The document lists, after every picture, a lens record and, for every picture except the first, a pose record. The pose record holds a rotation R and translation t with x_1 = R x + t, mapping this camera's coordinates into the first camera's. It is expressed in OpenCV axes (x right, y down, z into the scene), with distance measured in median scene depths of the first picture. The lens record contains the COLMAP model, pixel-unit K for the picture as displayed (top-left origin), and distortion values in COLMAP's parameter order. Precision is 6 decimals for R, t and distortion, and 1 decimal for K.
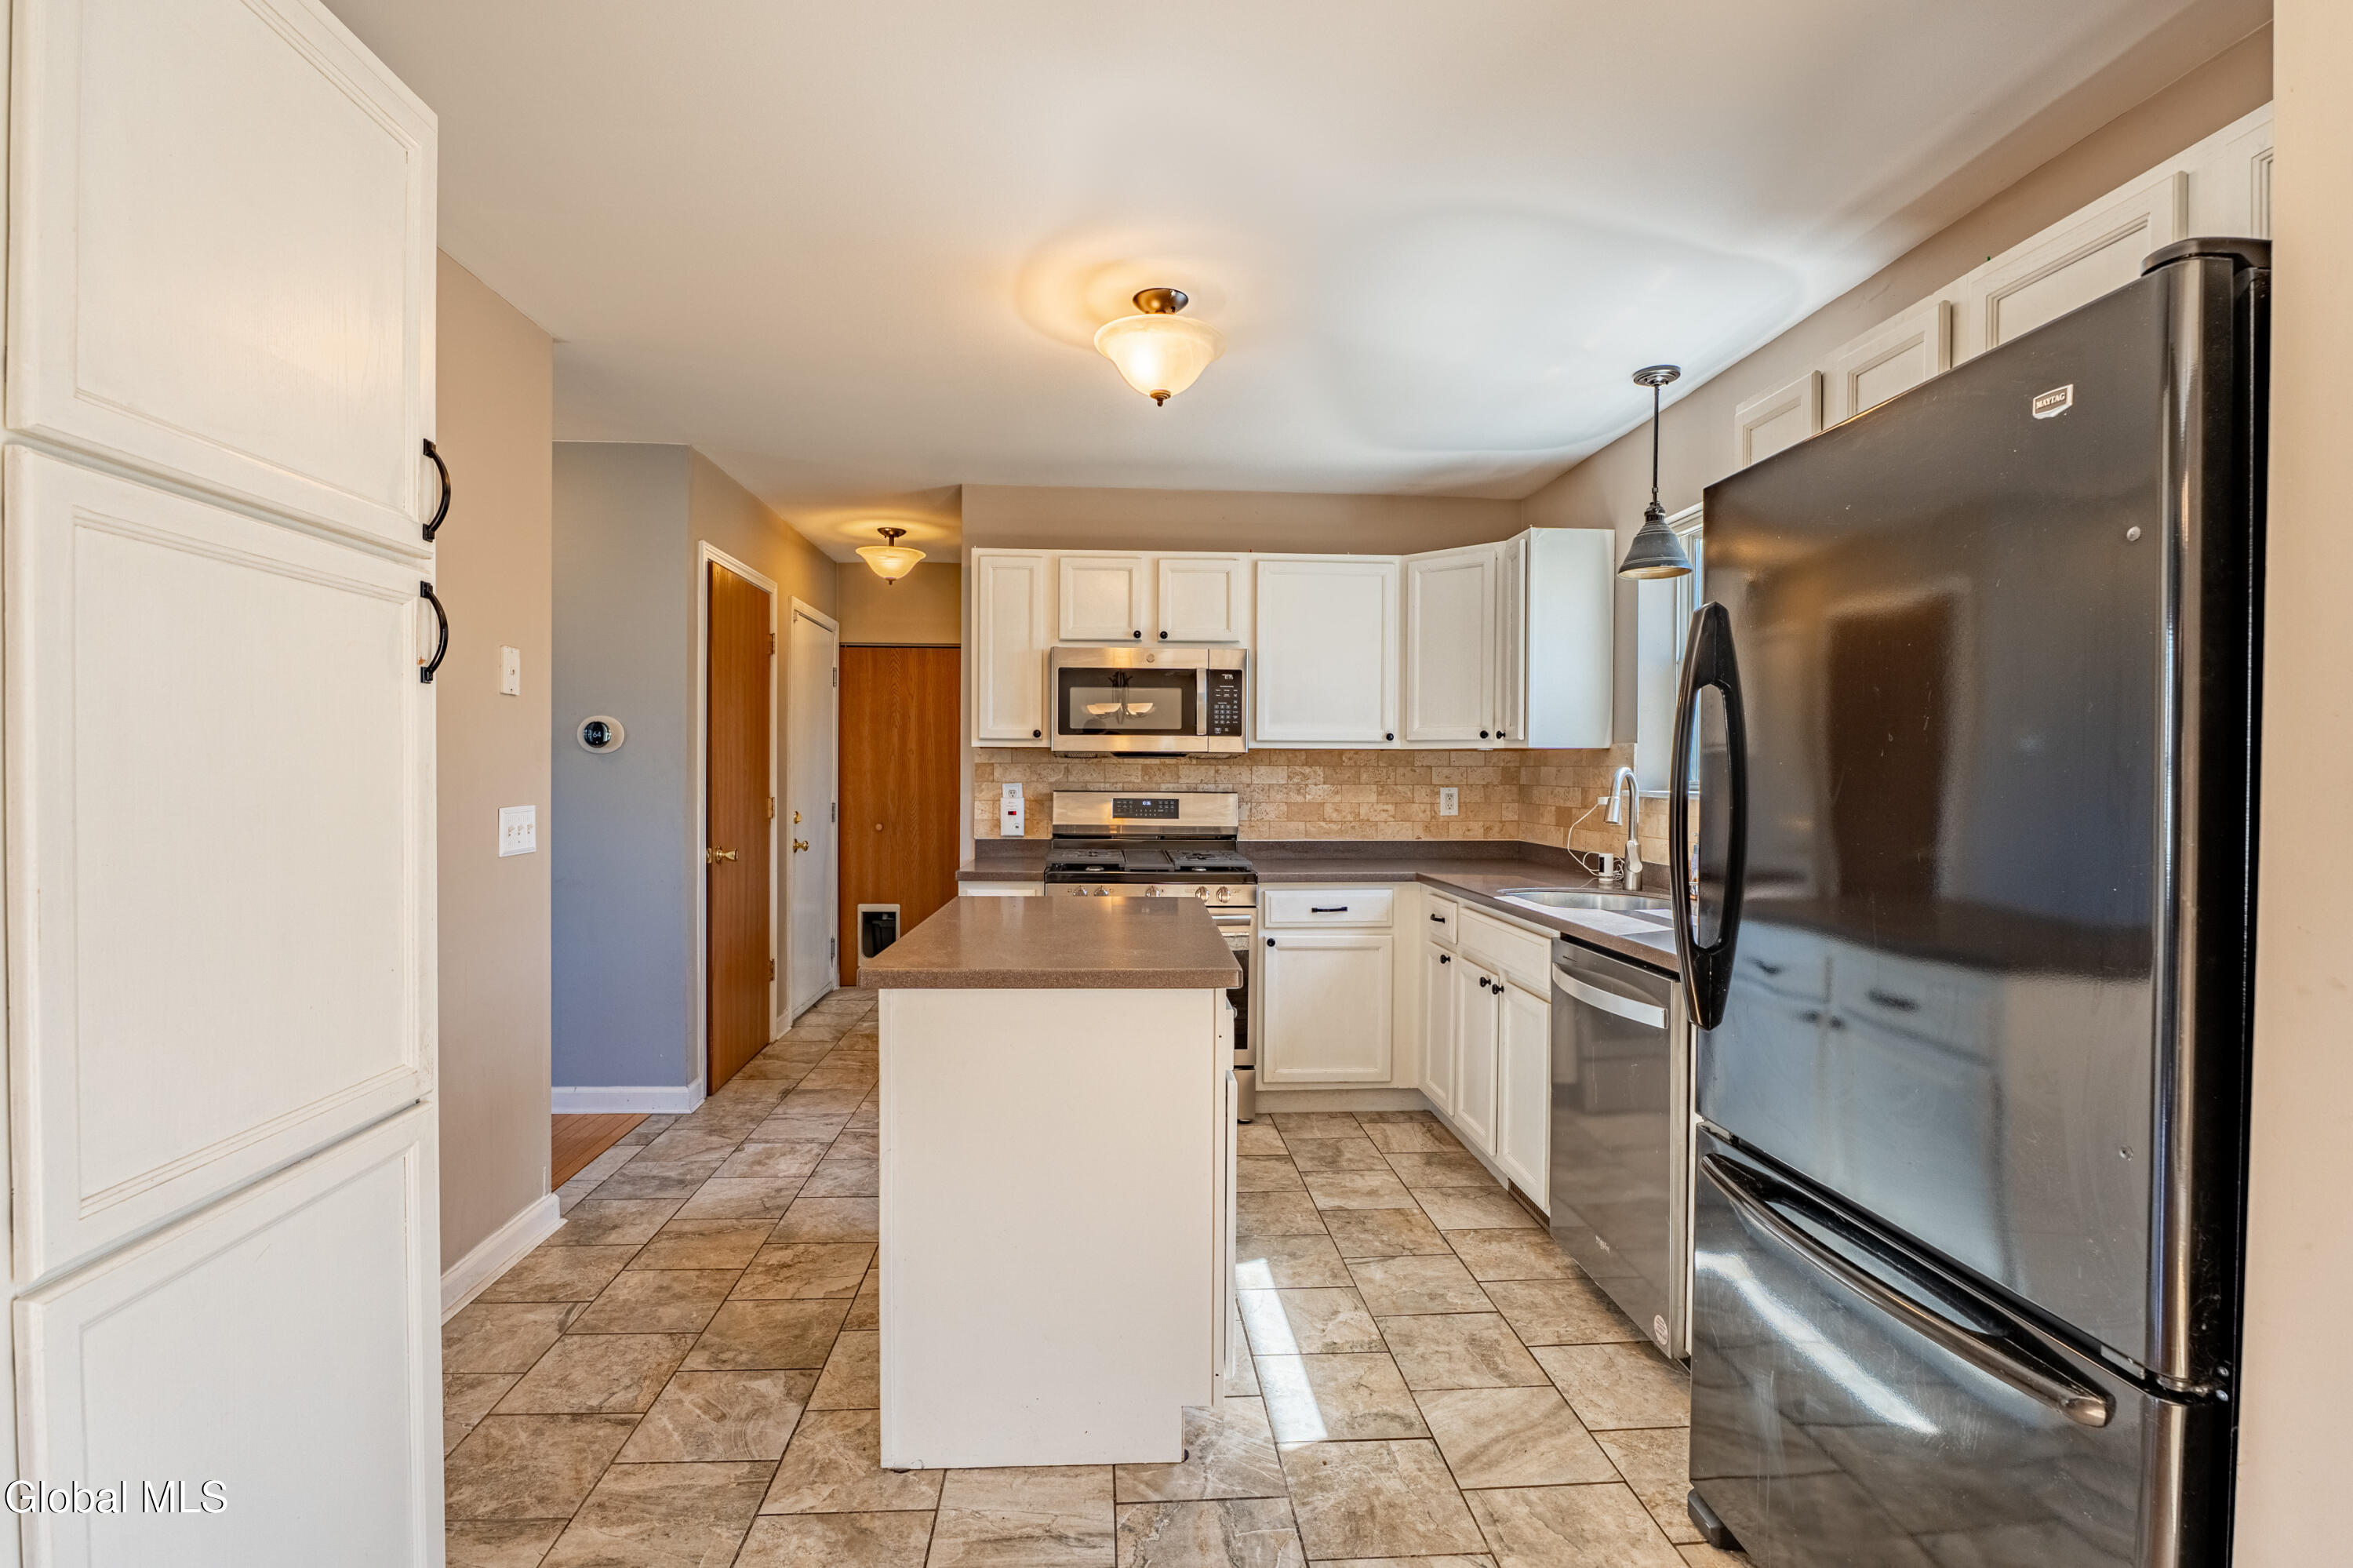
lens RADIAL K [[1059.6, 0, 1190.0], [0, 1059.6, 788.1], [0, 0, 1]] dist [-0.001619, -0.003586]
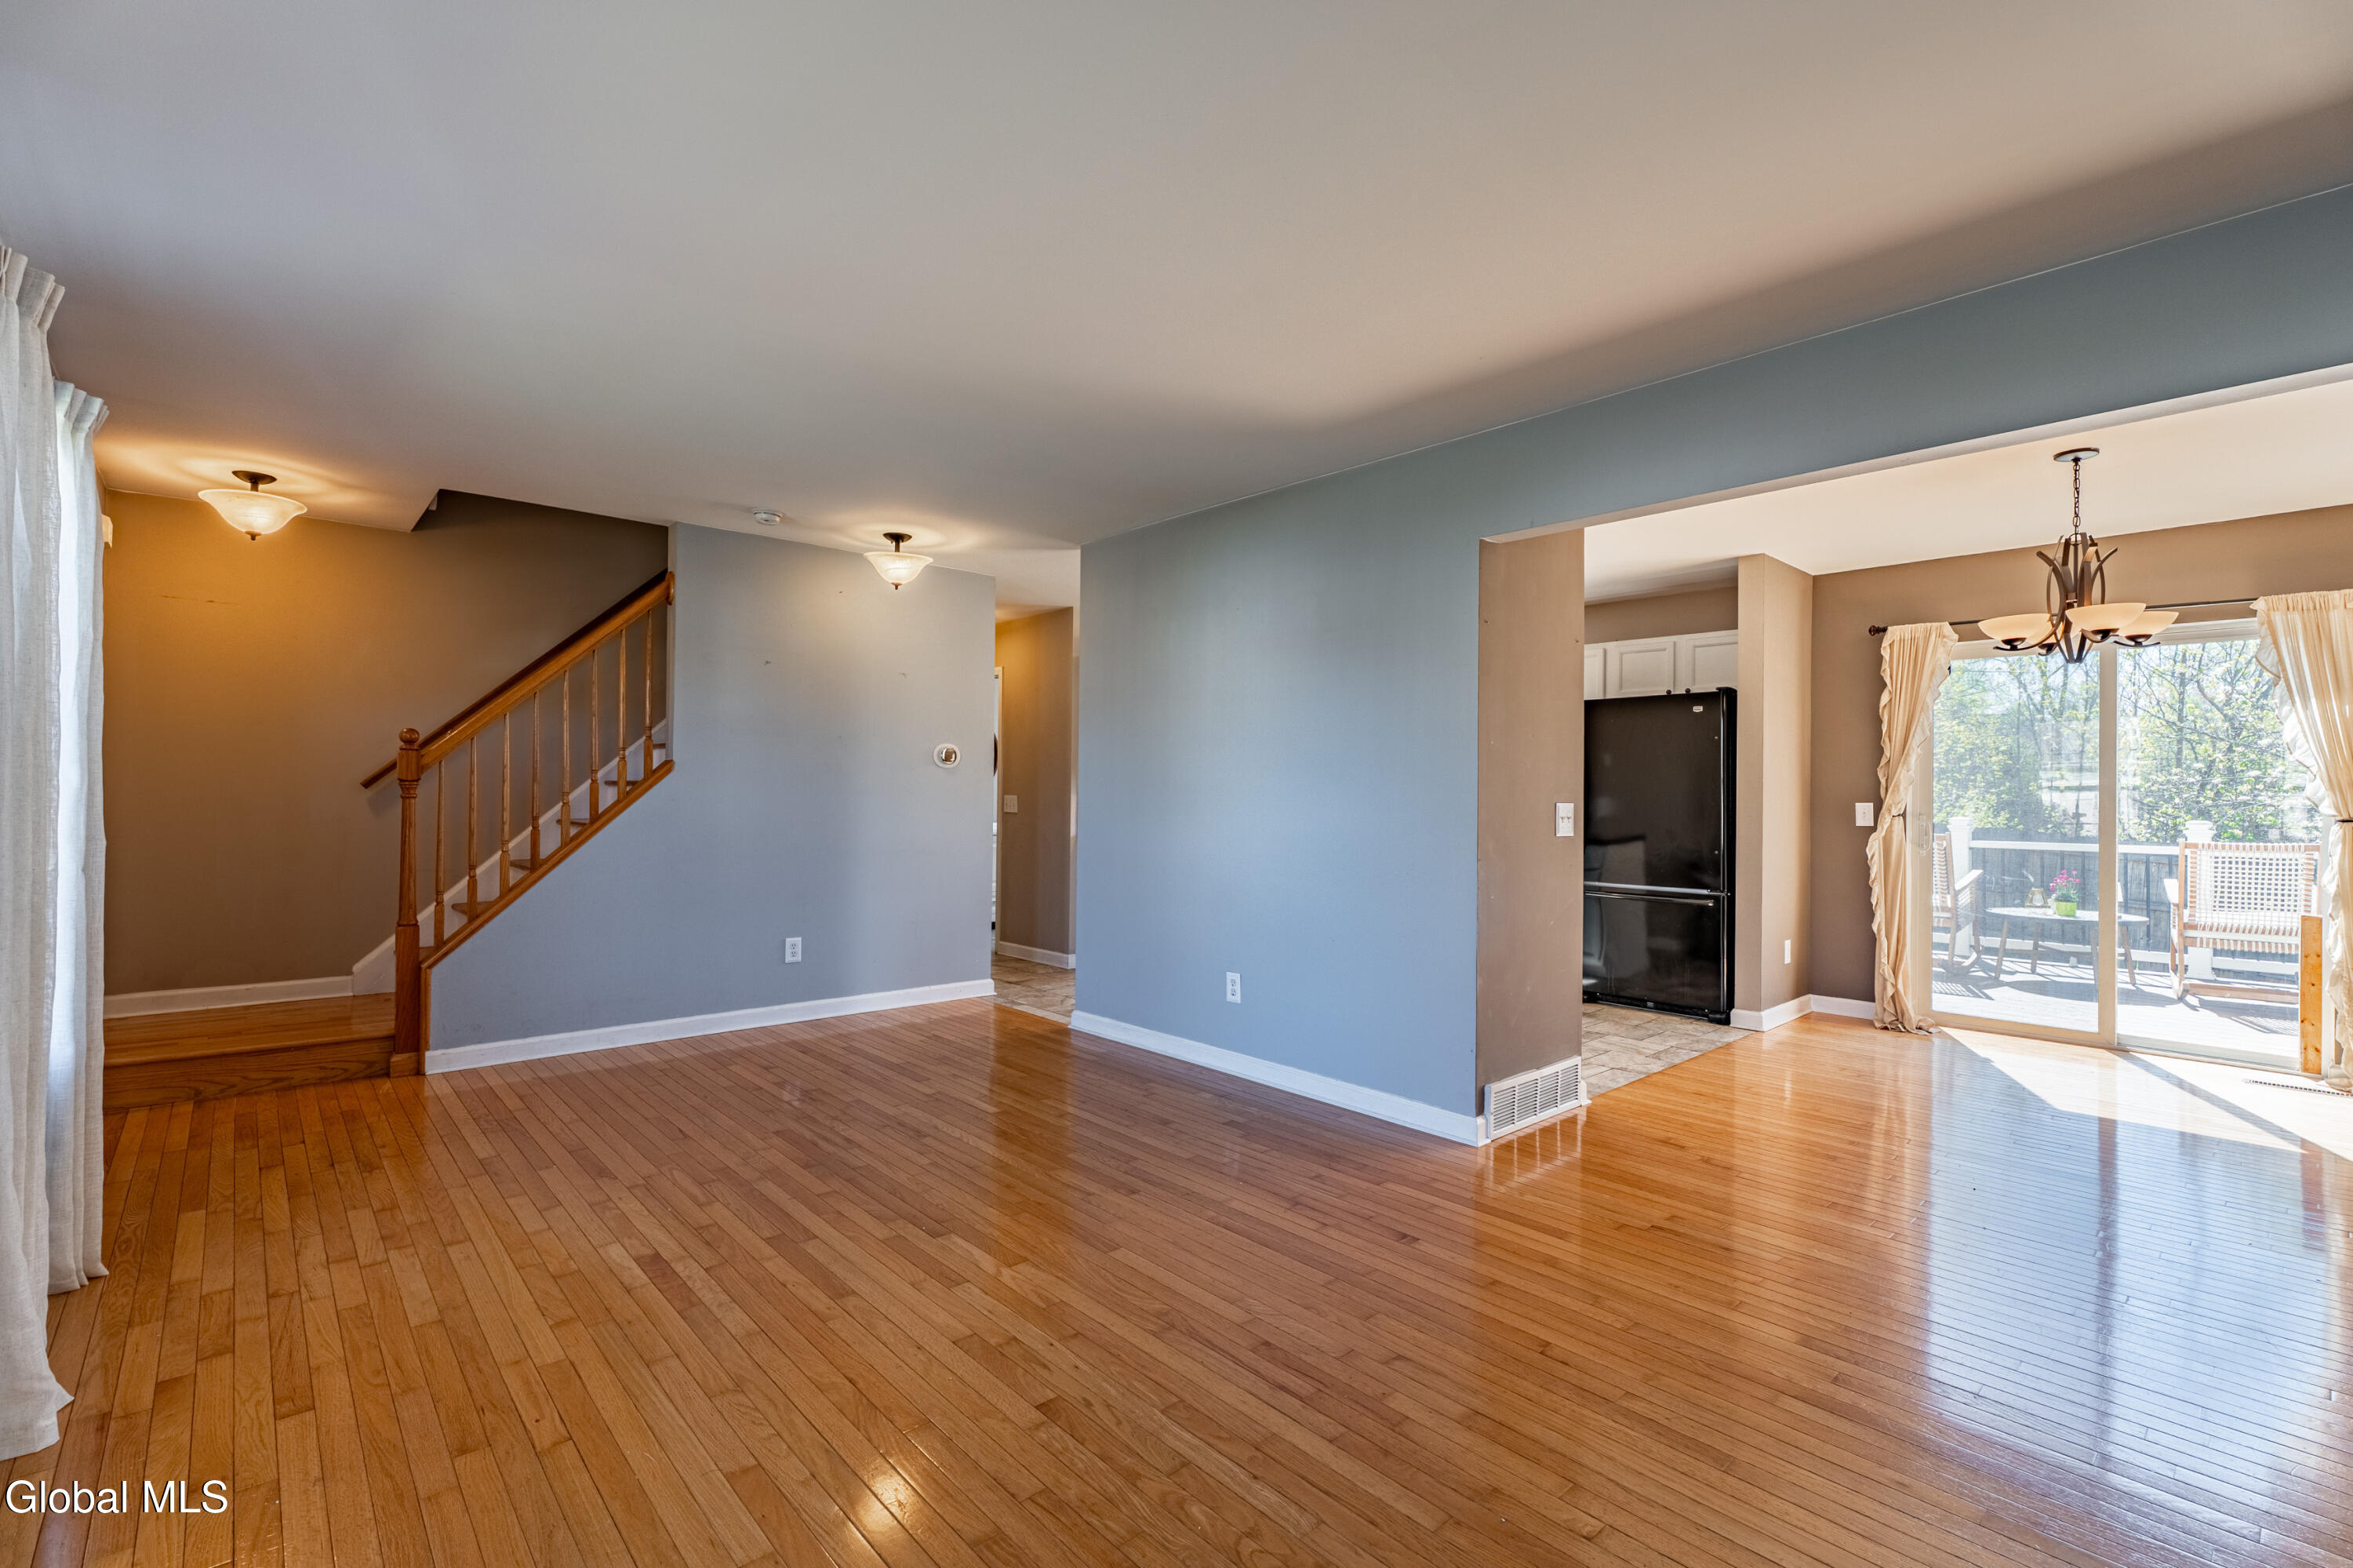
lens RADIAL K [[1059.6, 0, 1119.5], [0, 1059.6, 781.2], [0, 0, 1]] dist [-0.001619, -0.003586]
pose [[0.798689, 0.005971, 0.601714, -1.270664], [0.008185, 0.999750, -0.020786, 0.019225], [-0.601688, 0.021527, 0.798441, -0.396883]]
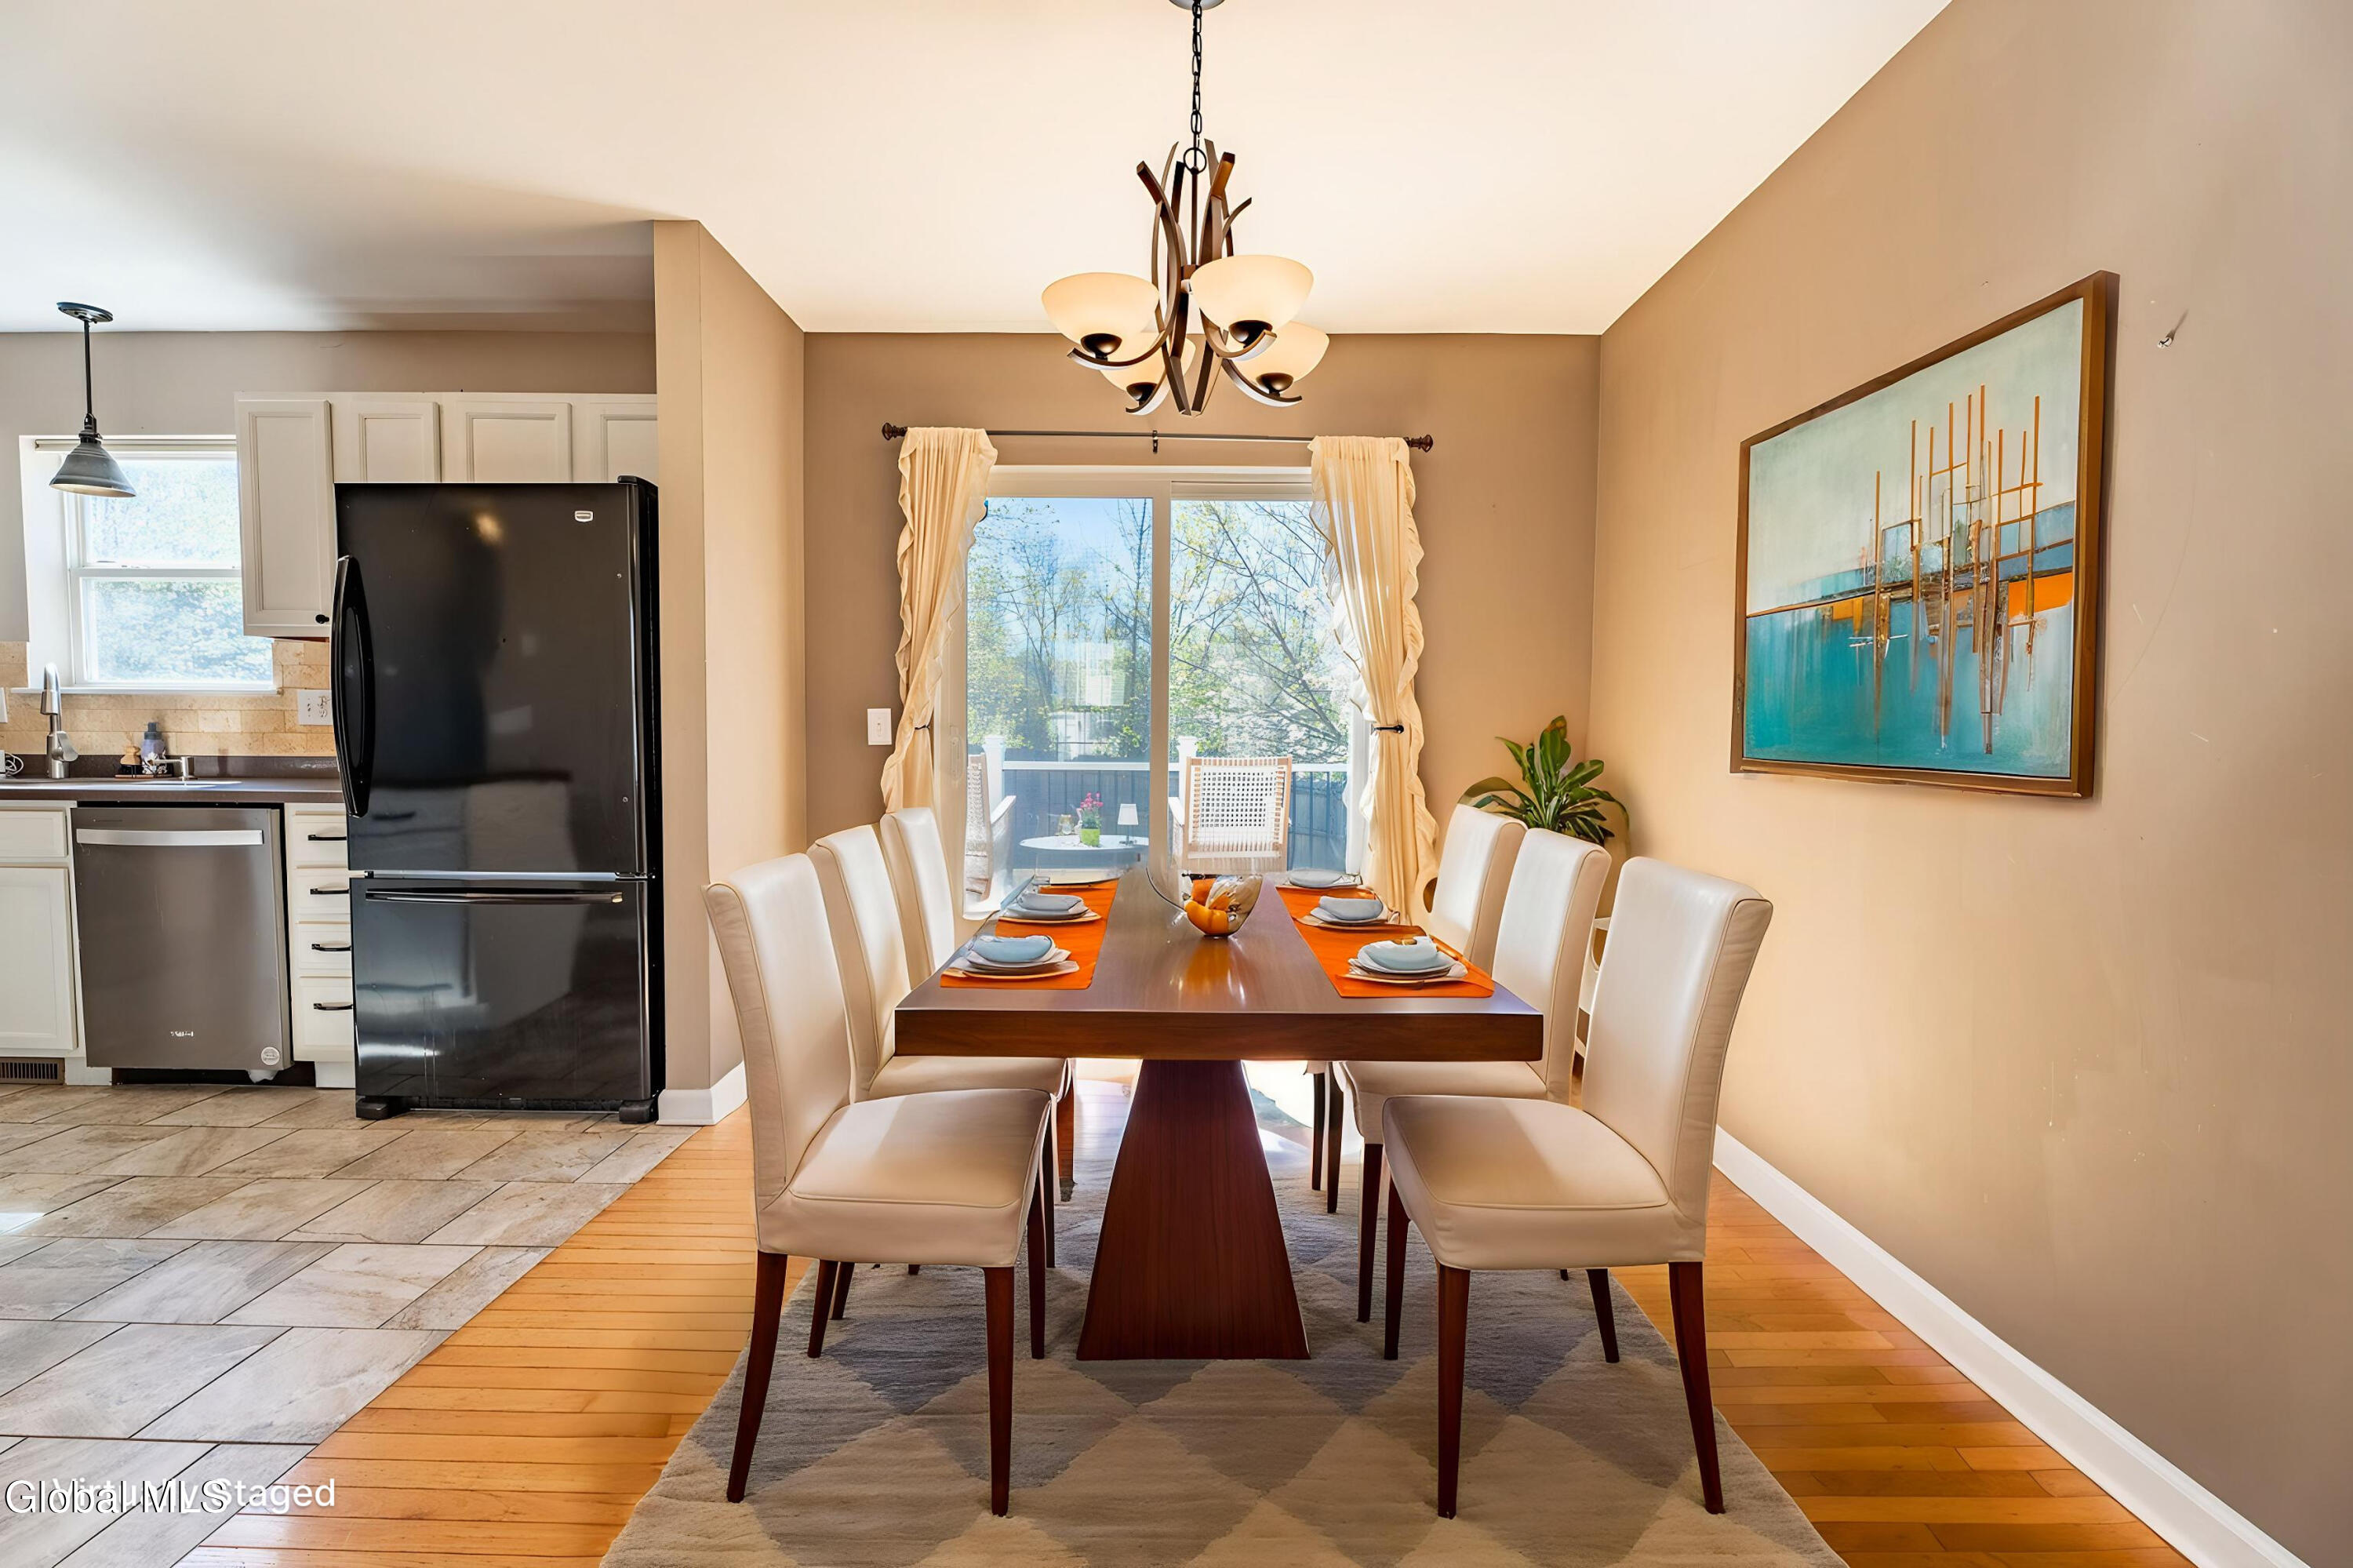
lens RADIAL K [[1045.9, 0, 1180.6], [0, 1045.9, 786.6], [0, 0, 1]] dist [0.001995, -0.001286]
pose [[0.071397, -0.060592, 0.995606, -0.466544], [0.010072, 0.998146, 0.060025, 0.043355], [-0.997397, 0.005742, 0.071875, -0.177748]]
